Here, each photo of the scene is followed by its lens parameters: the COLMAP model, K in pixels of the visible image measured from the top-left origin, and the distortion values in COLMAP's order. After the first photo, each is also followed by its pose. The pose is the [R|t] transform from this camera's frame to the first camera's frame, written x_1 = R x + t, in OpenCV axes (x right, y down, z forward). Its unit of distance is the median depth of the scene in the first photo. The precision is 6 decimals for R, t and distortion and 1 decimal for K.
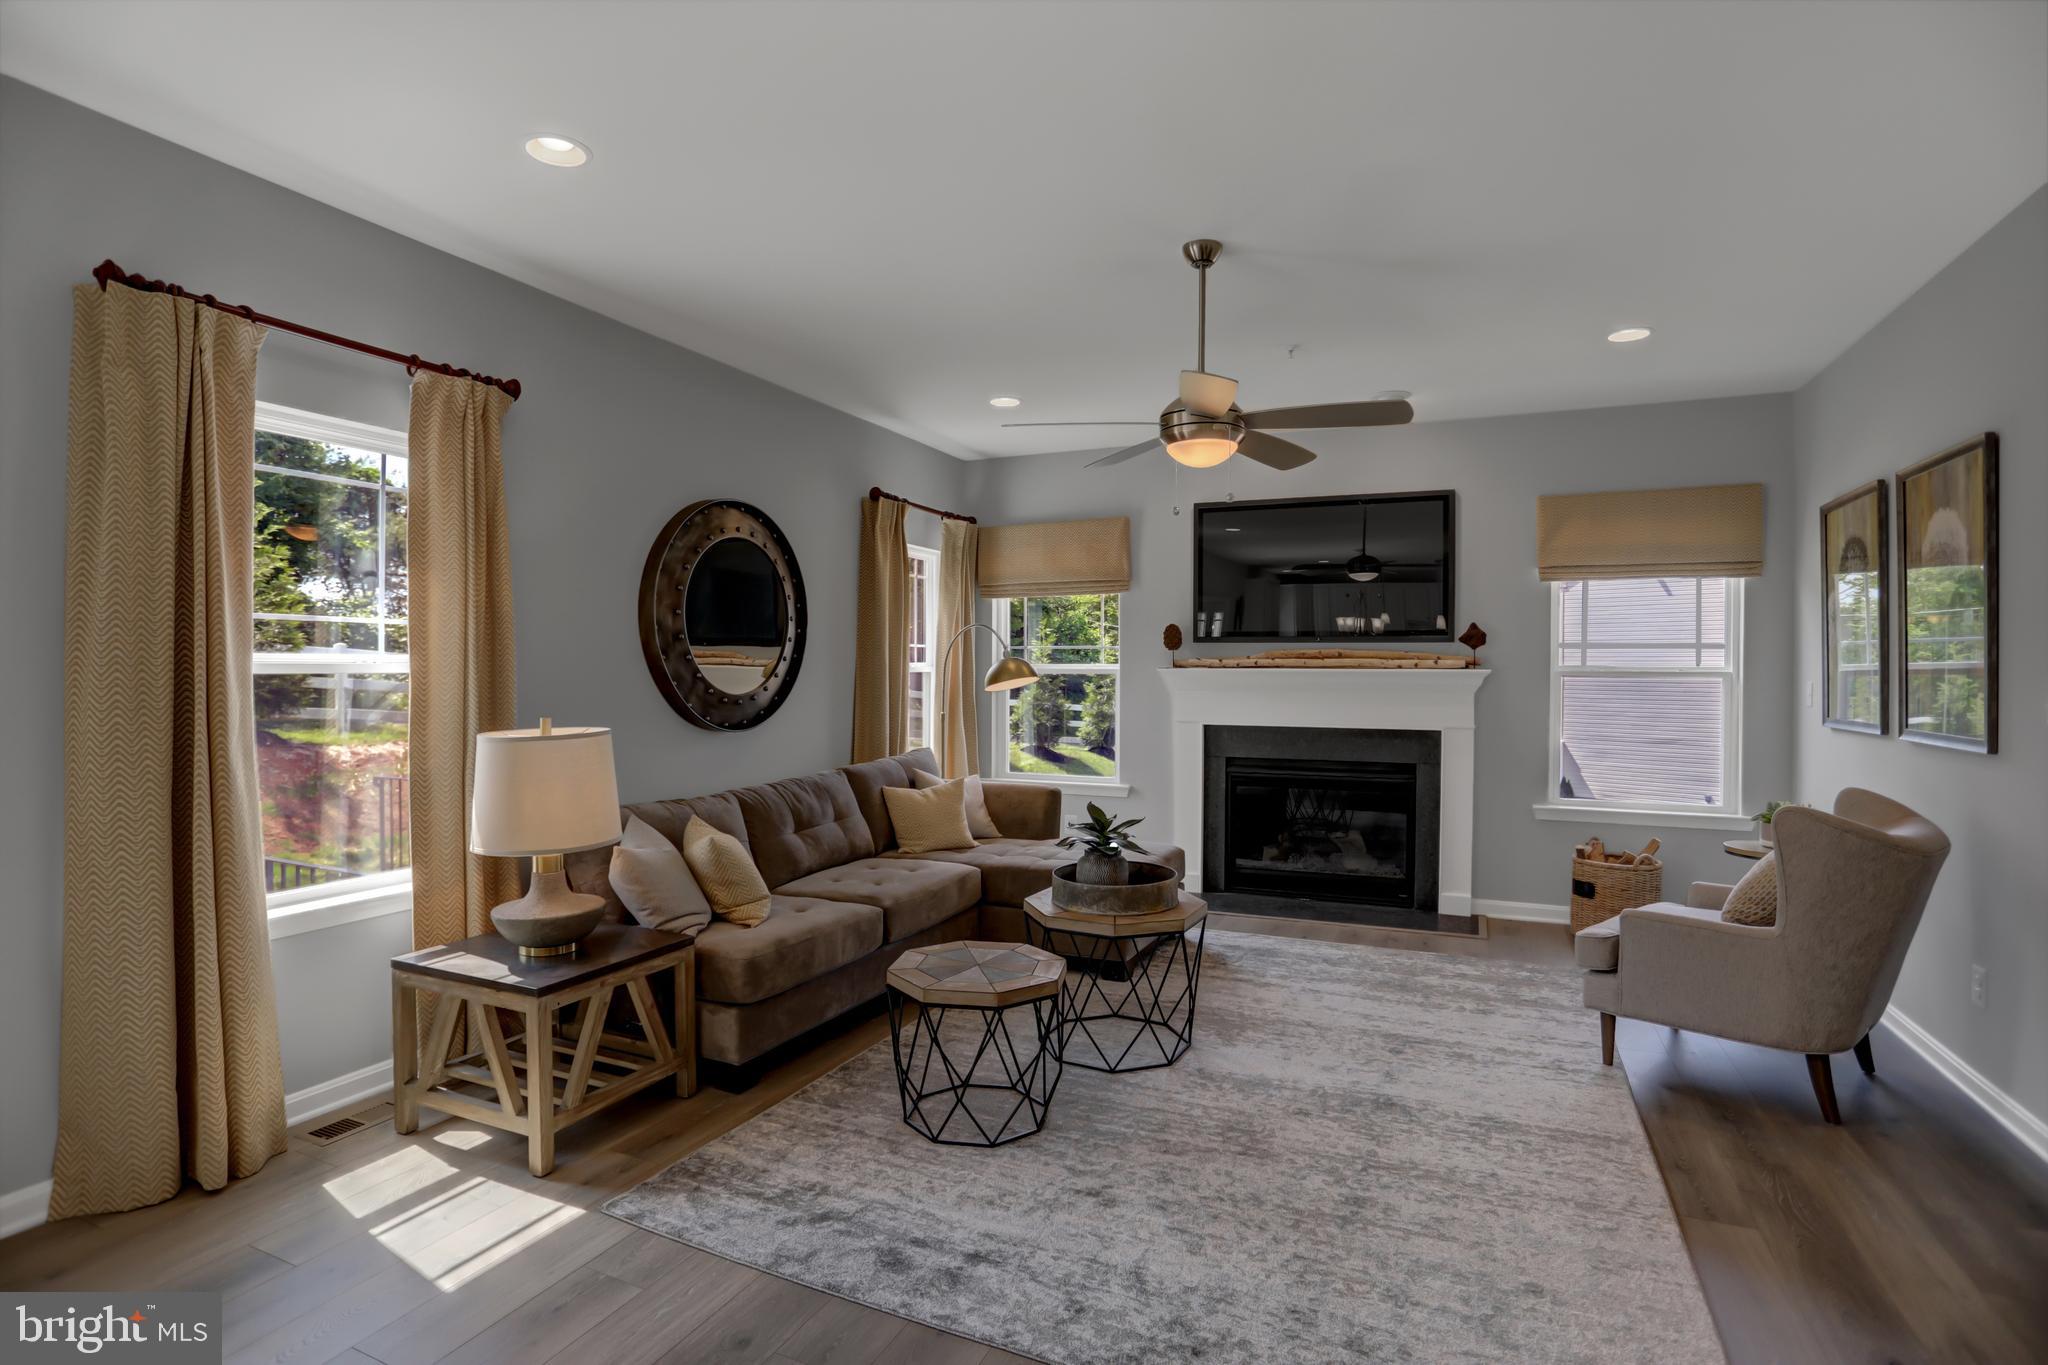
lens RADIAL K [[1004.9, 0, 1024.0], [0, 1004.9, 682.5], [0, 0, 1]] dist [-0.082393, 0.043604]
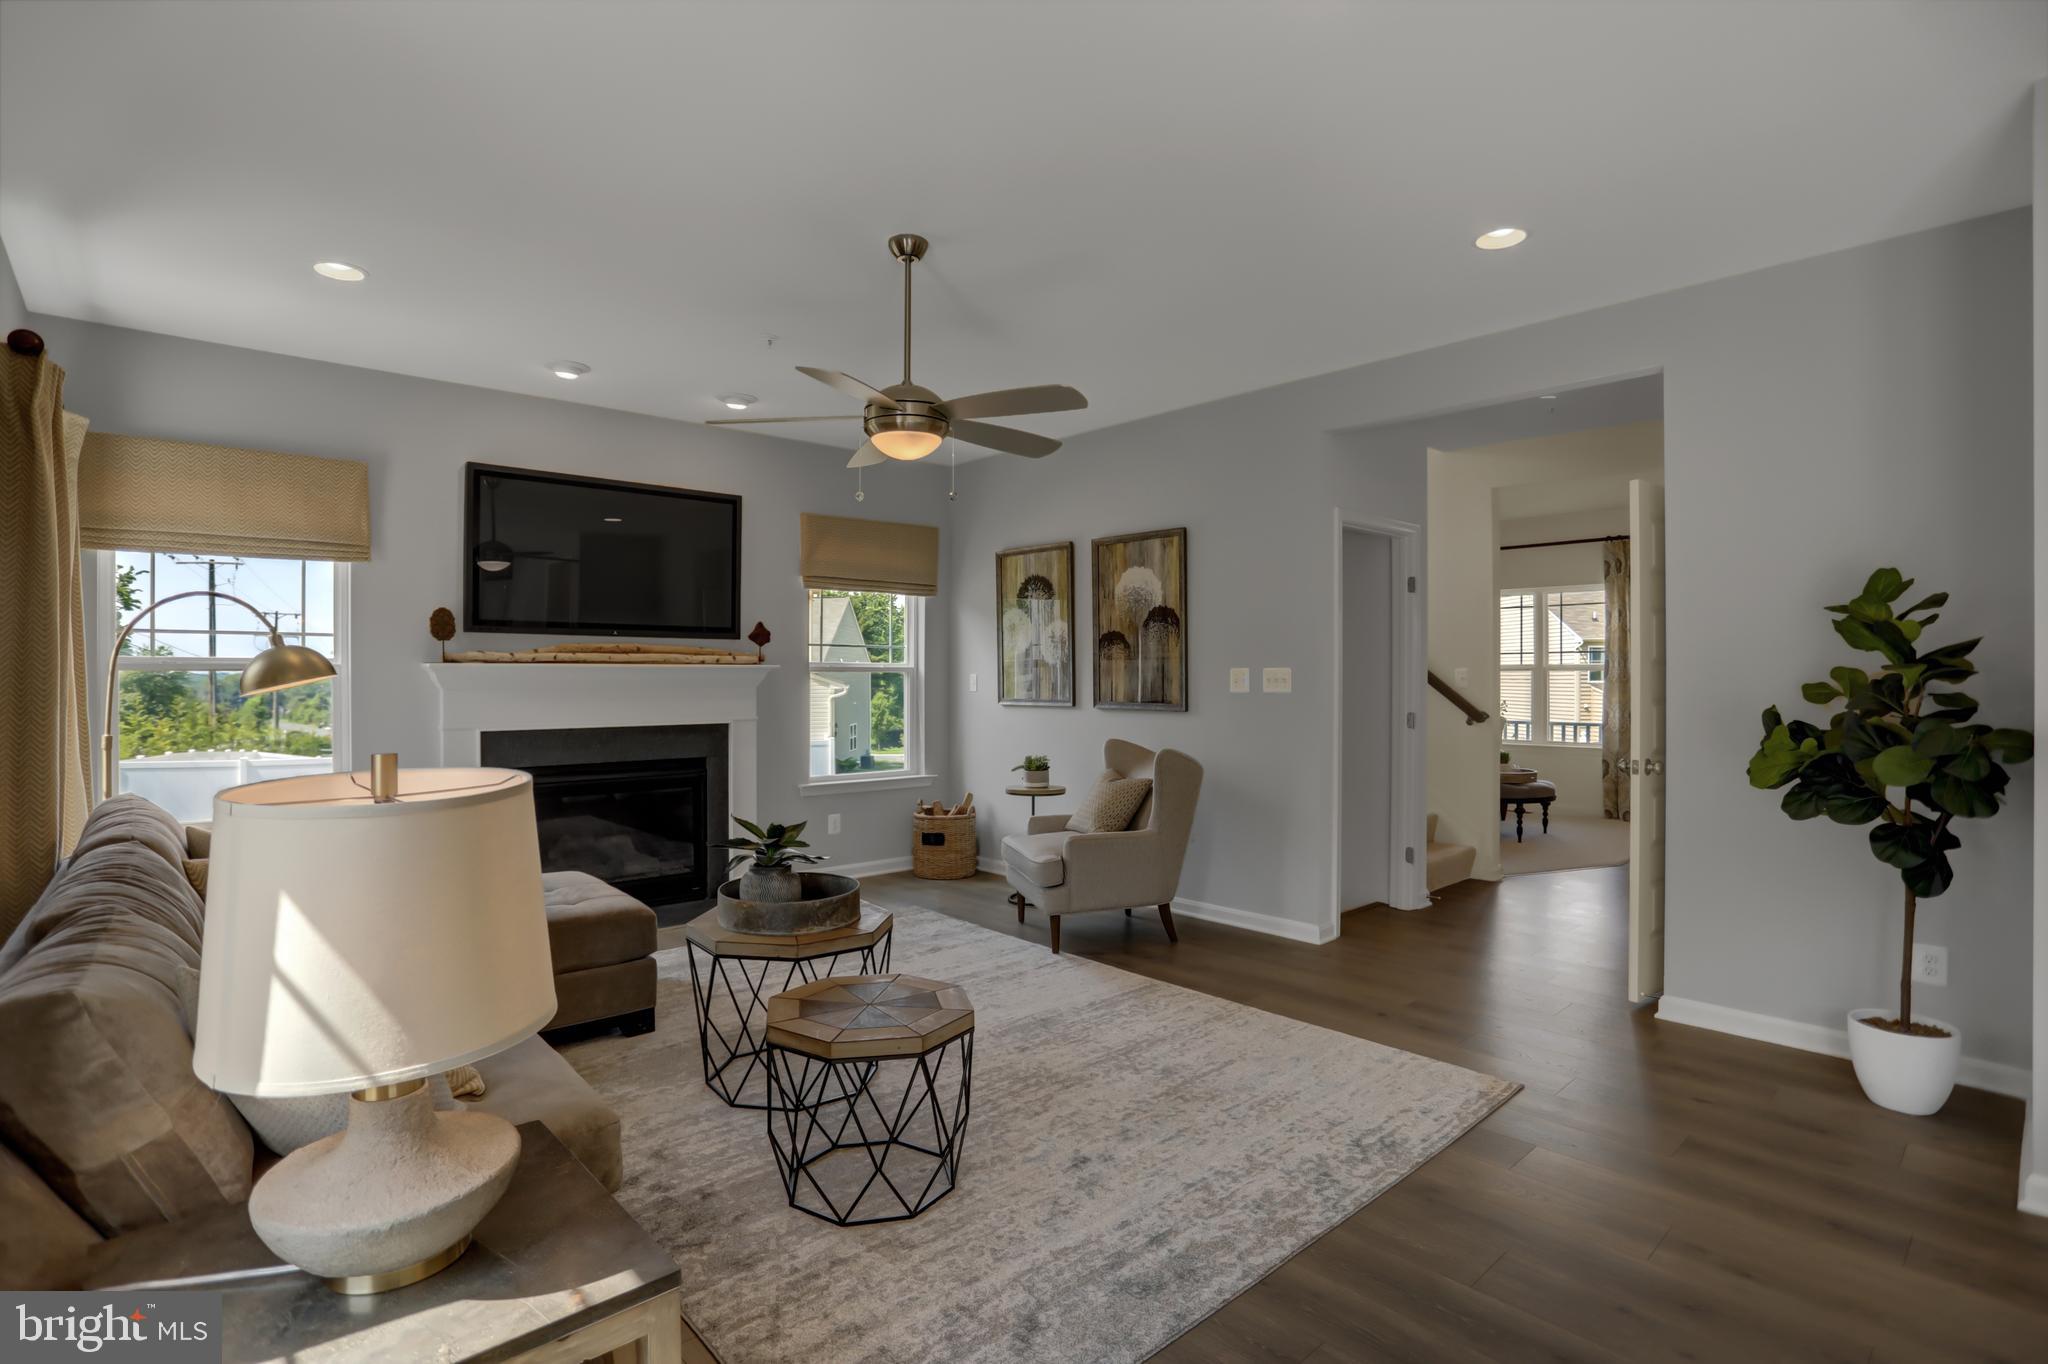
lens RADIAL K [[992.9, 0, 1024.0], [0, 992.9, 682.0], [0, 0, 1]] dist [-0.063832, 0.000089]
pose [[0.396272, -0.010613, 0.918072, -0.592746], [0.012591, 0.999902, 0.006125, 0.003401], [-0.918047, 0.009132, 0.396367, 0.424484]]
